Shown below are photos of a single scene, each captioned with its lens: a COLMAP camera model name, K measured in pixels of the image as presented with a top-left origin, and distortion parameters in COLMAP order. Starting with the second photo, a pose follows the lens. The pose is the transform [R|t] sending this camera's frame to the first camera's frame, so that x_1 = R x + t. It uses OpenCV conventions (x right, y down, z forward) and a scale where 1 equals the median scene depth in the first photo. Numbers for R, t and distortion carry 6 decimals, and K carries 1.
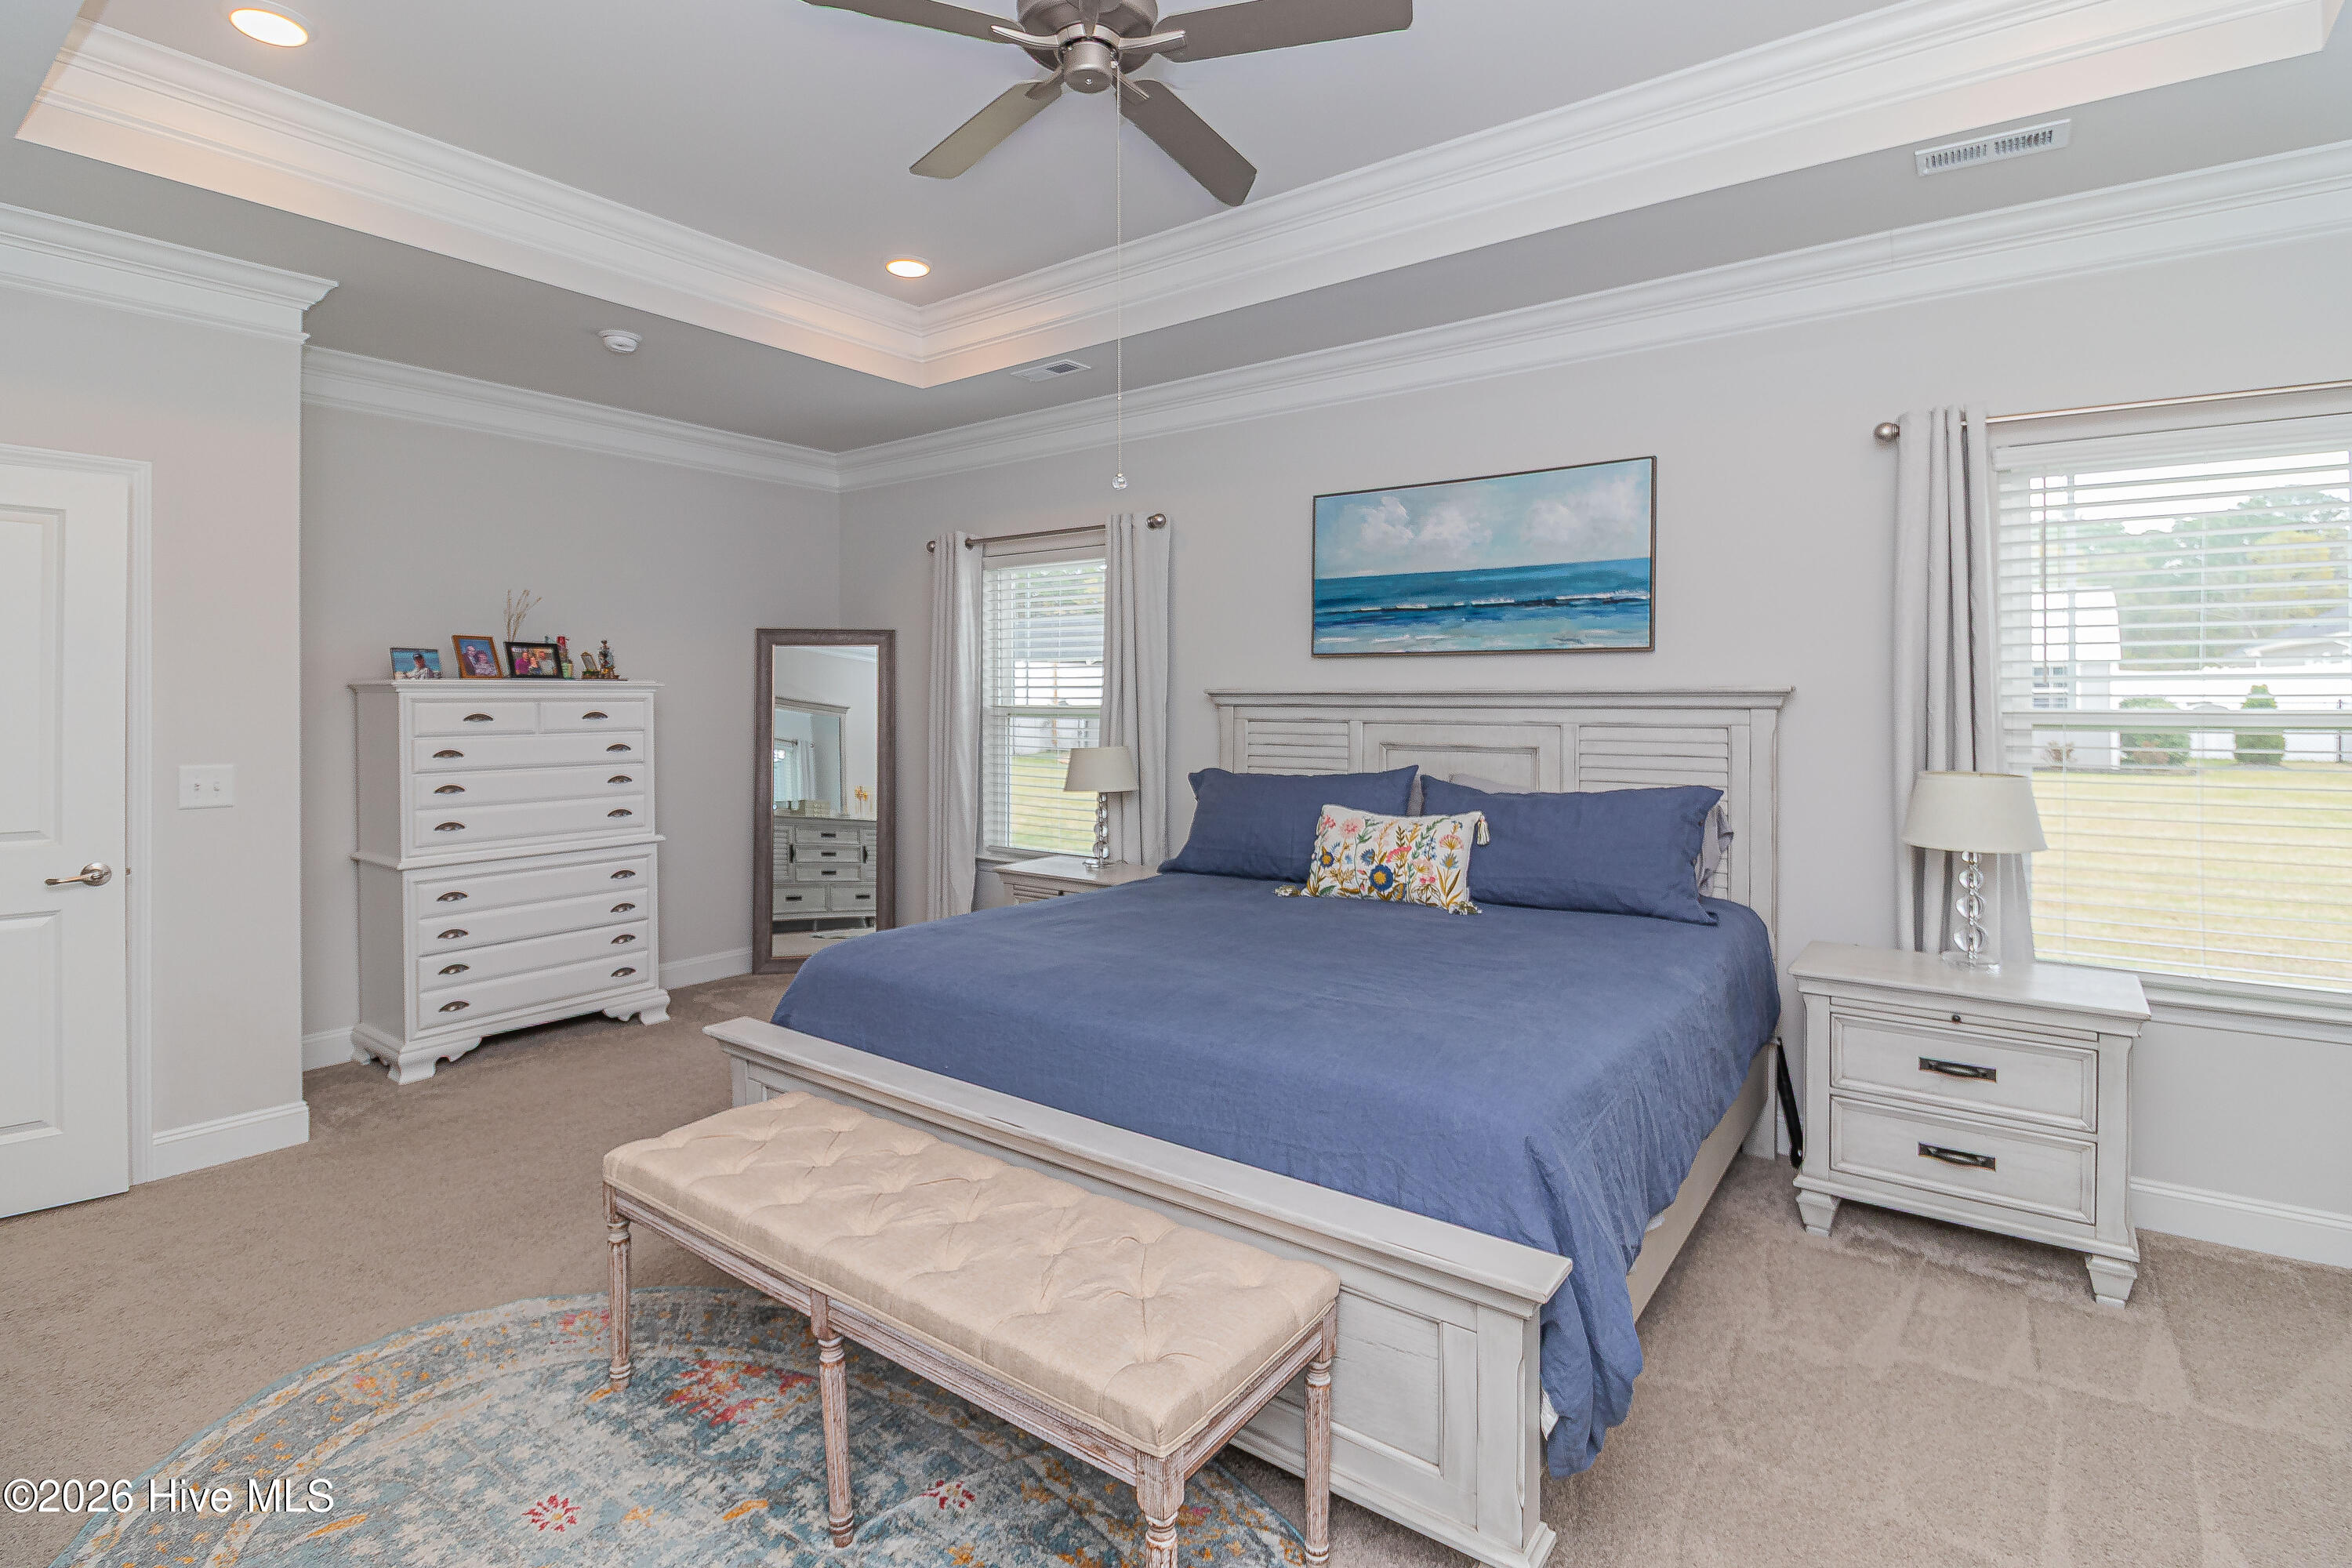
lens RADIAL K [[1157.8, 0, 1260.2], [0, 1157.8, 705.8], [0, 0, 1]] dist [0.001925, -0.012961]
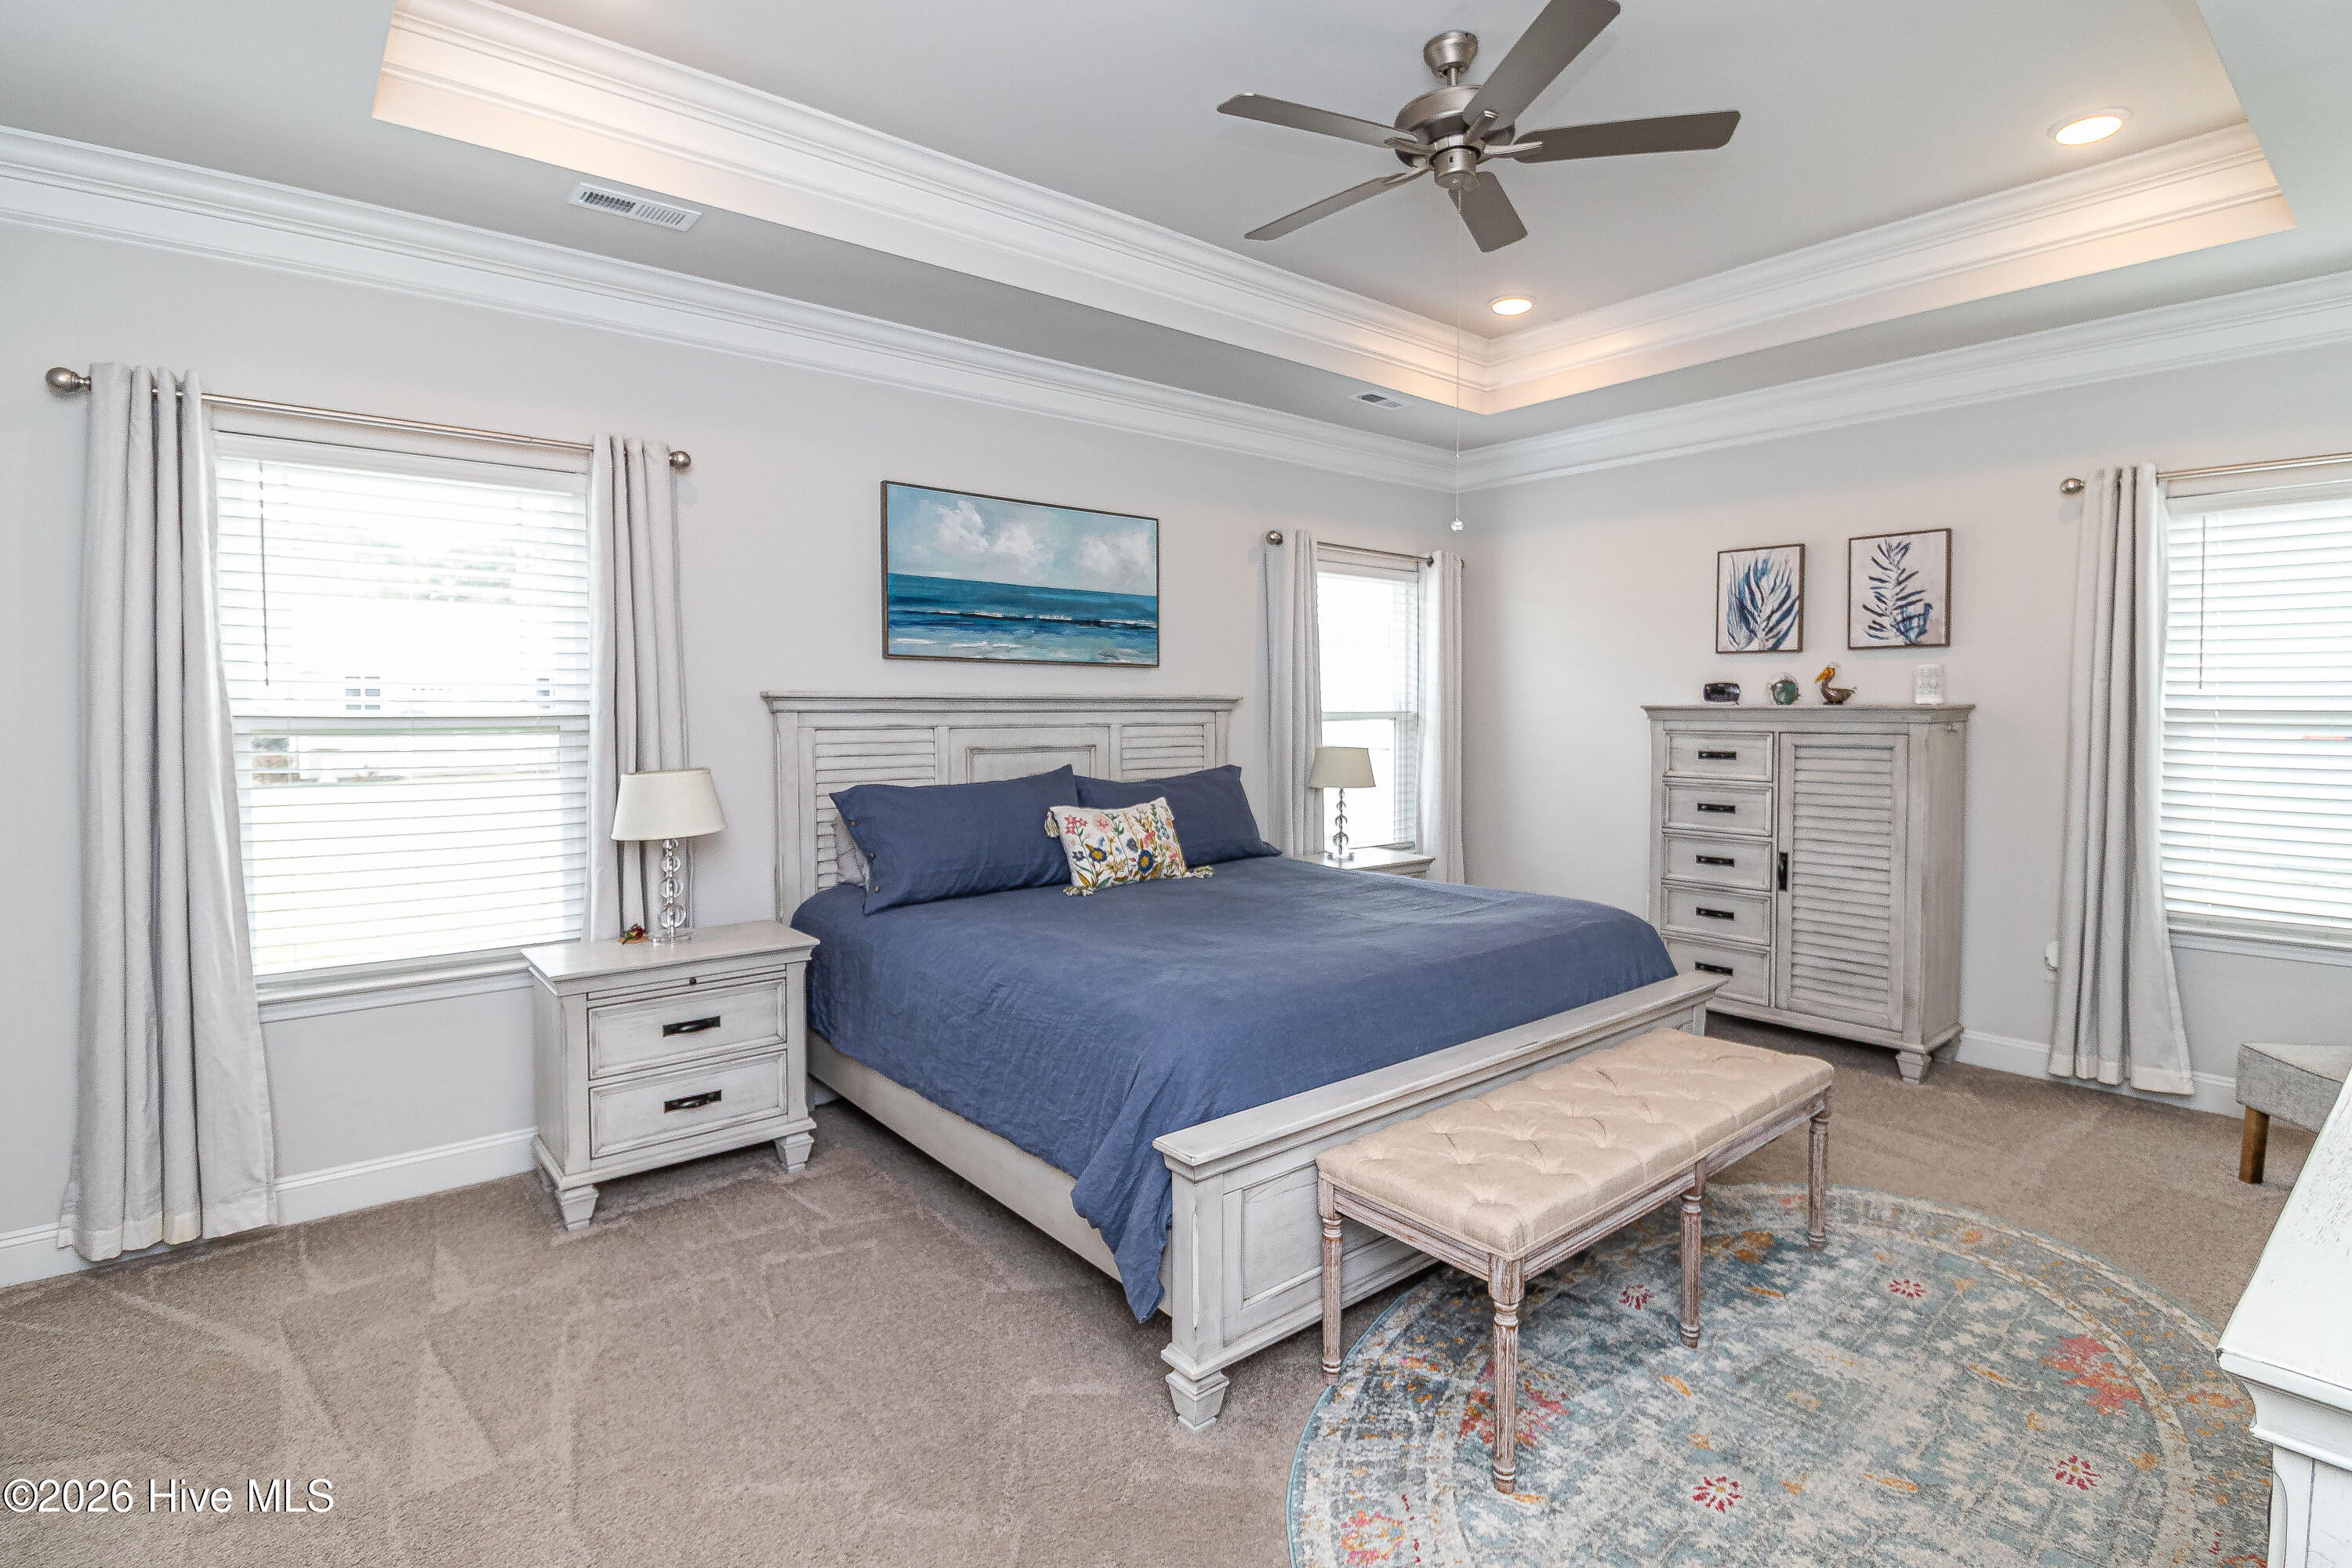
lens RADIAL K [[1111.1, 0, 1200.3], [0, 1111.1, 755.5], [0, 0, 1]] dist [0.001514, -0.010730]
pose [[0.253161, -0.044592, 0.966396, -0.939176], [0.005379, 0.998987, 0.044686, -0.004003], [-0.967409, -0.006114, 0.253145, 0.676796]]
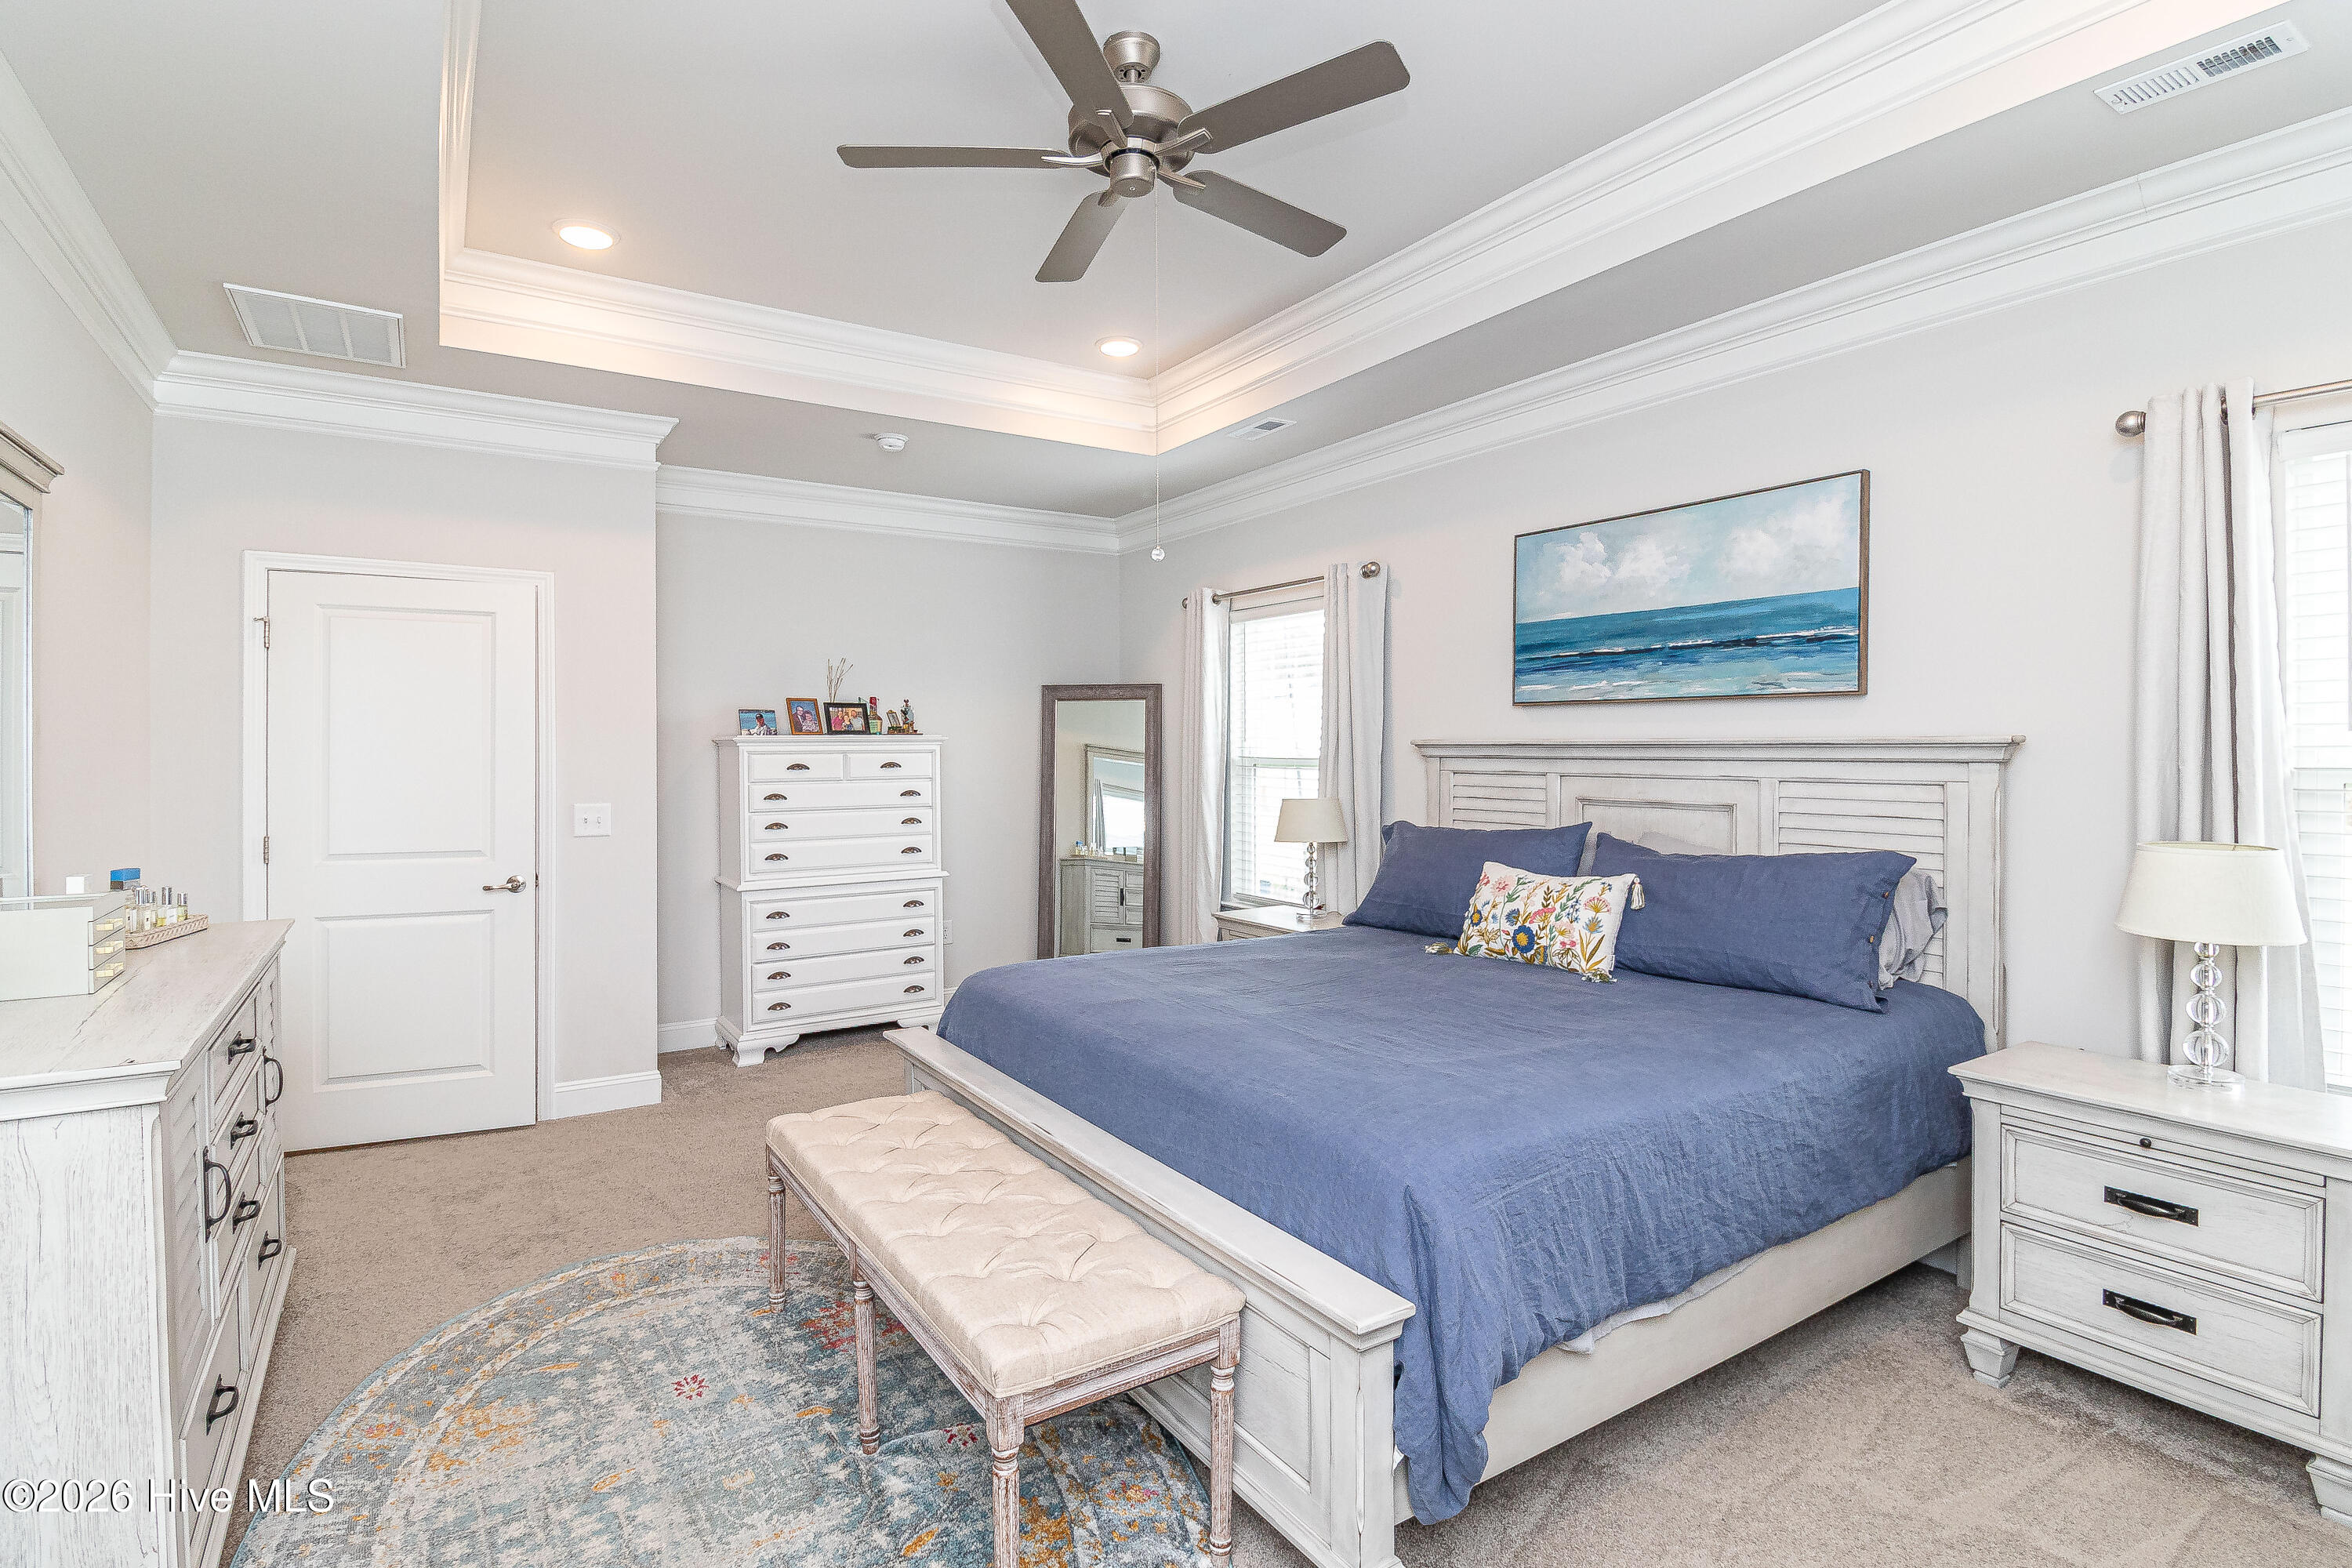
lens RADIAL K [[1248.8, 0, 1239.6], [0, 1248.8, 757.7], [0, 0, 1]] dist [0.001353, -0.016841]
pose [[0.930806, 0.000946, -0.365511, 0.264367], [0.000317, 0.999994, 0.003395, -0.004426], [0.365512, -0.003276, 0.930801, -0.041789]]
